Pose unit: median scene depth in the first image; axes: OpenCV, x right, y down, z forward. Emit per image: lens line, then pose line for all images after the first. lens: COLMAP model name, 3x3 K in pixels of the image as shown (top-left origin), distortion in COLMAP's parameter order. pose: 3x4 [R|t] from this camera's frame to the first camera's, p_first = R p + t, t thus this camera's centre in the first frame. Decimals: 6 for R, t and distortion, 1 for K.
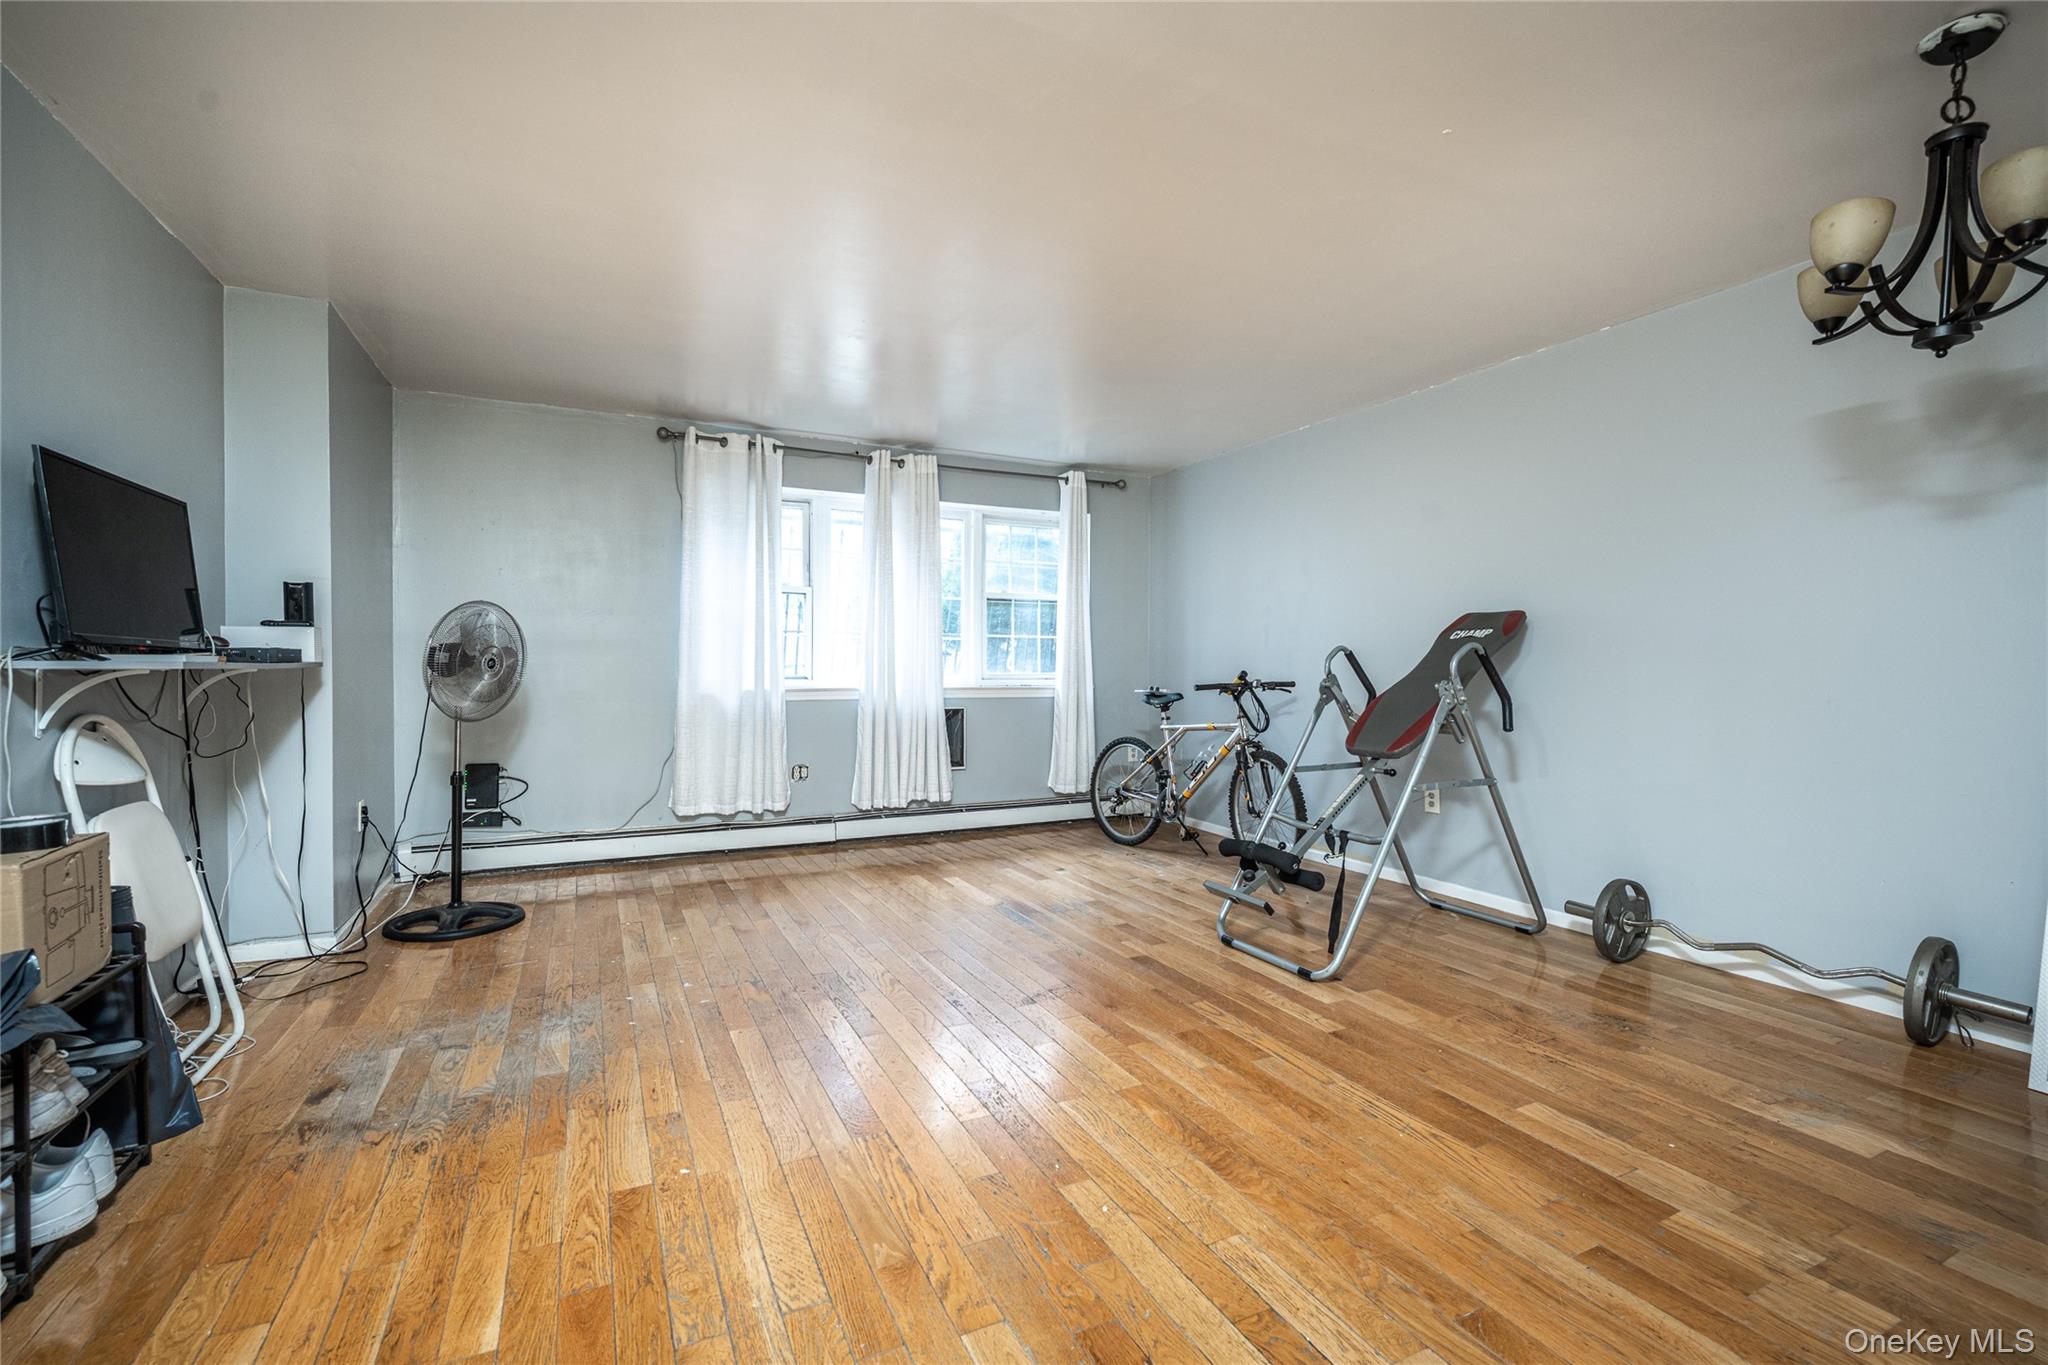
lens RADIAL K [[874.4, 0, 1019.2], [0, 874.4, 677.2], [0, 0, 1]] dist [0.003292, 0.000749]
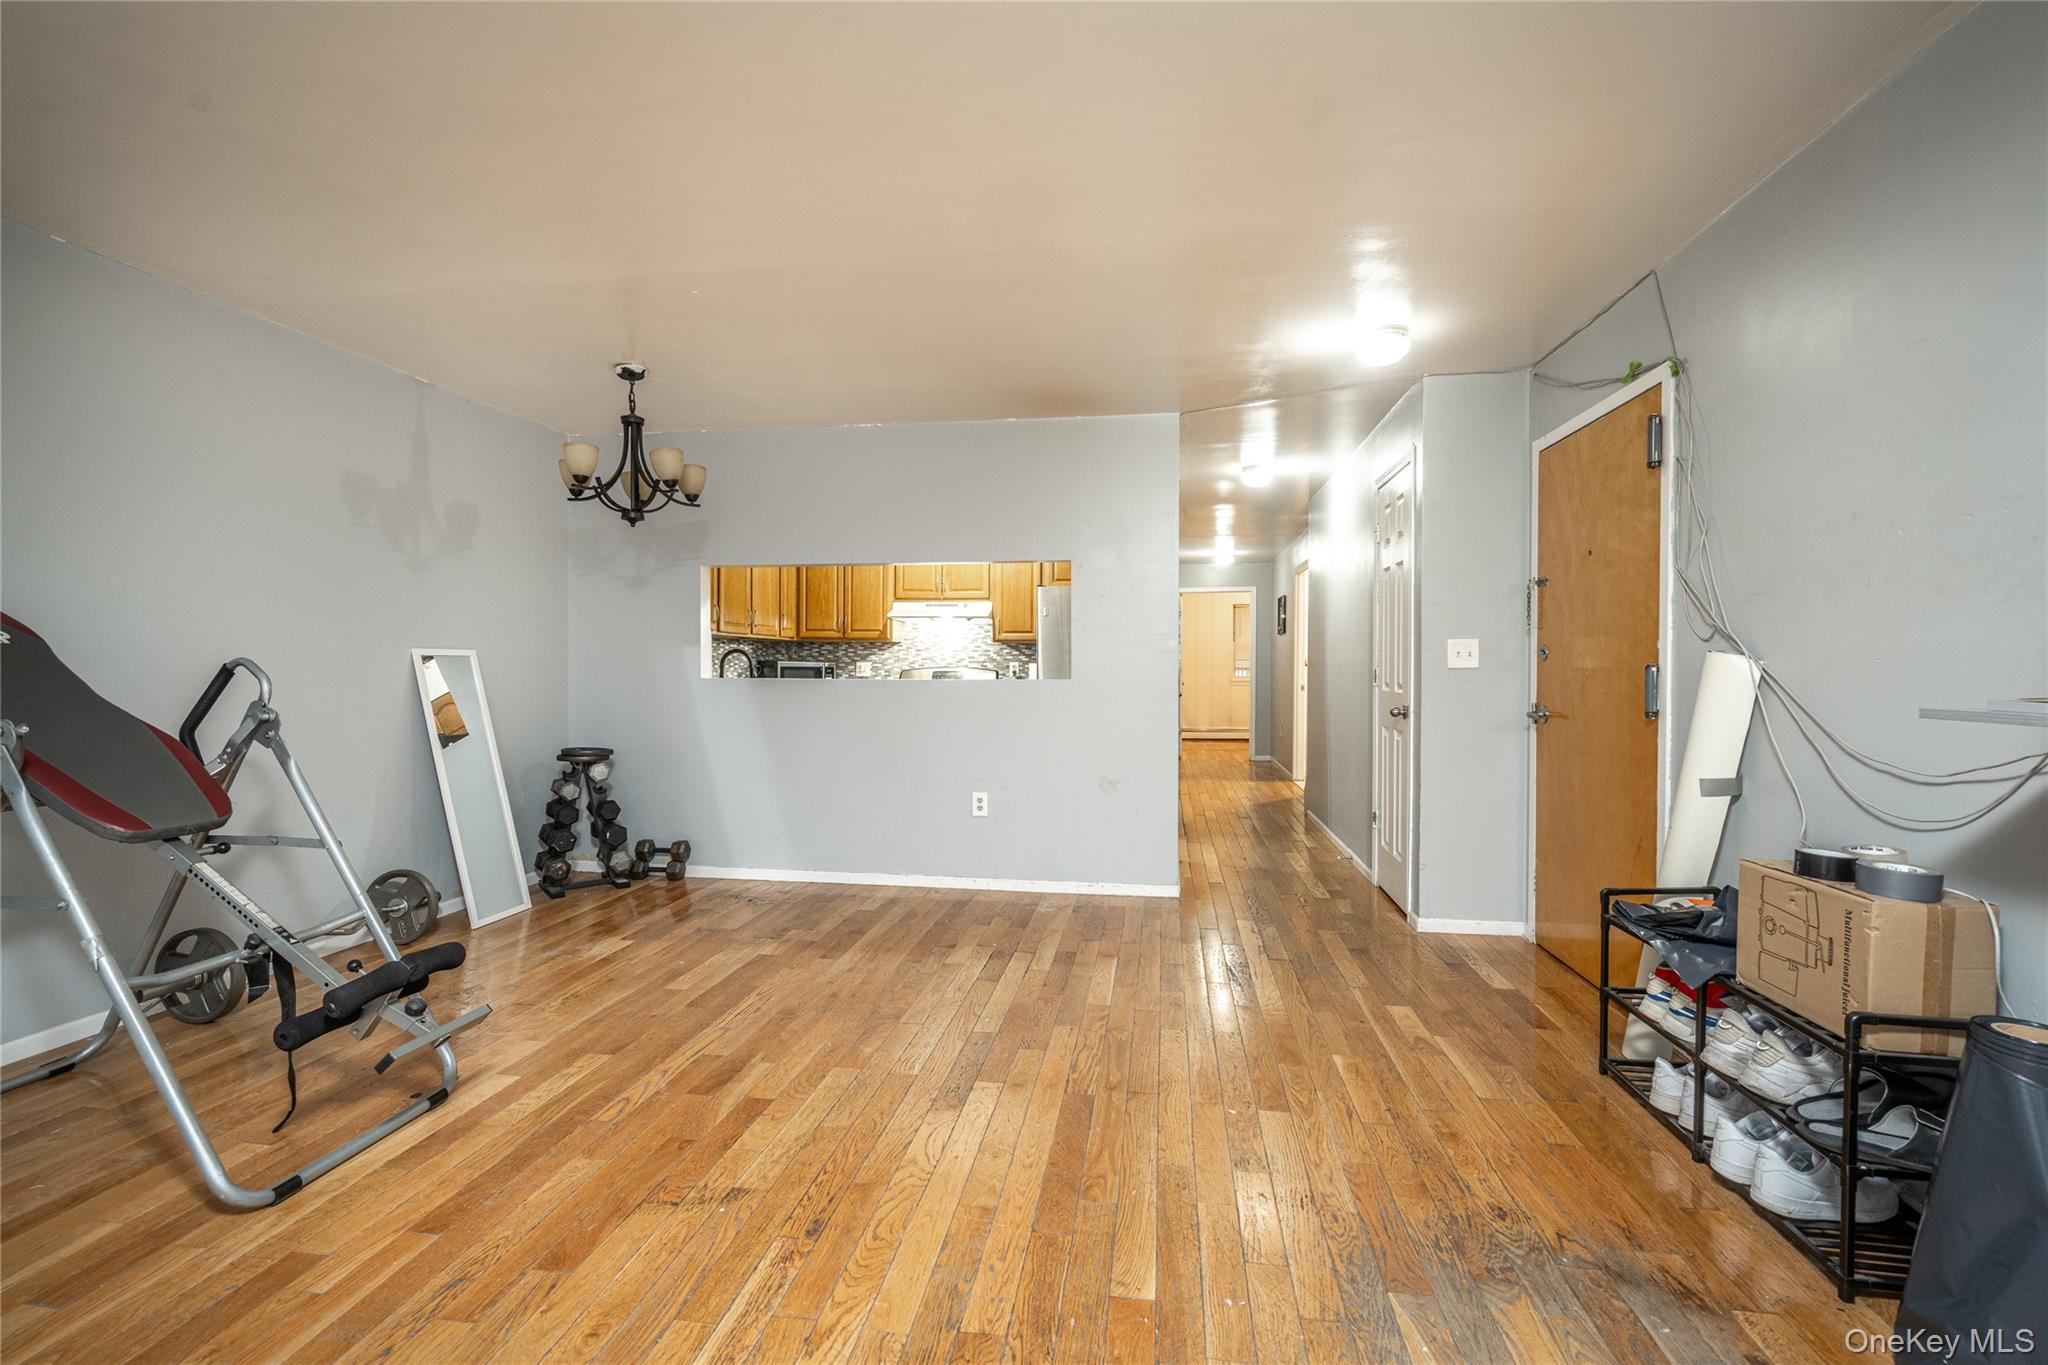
lens RADIAL K [[874.4, 0, 1028.1], [0, 874.4, 674.8], [0, 0, 1]] dist [0.003292, 0.000749]
pose [[-0.816894, -0.007988, 0.576733, -0.734655], [0.004679, 0.999779, 0.020475, -0.054070], [-0.576769, 0.019425, -0.816676, 1.862119]]
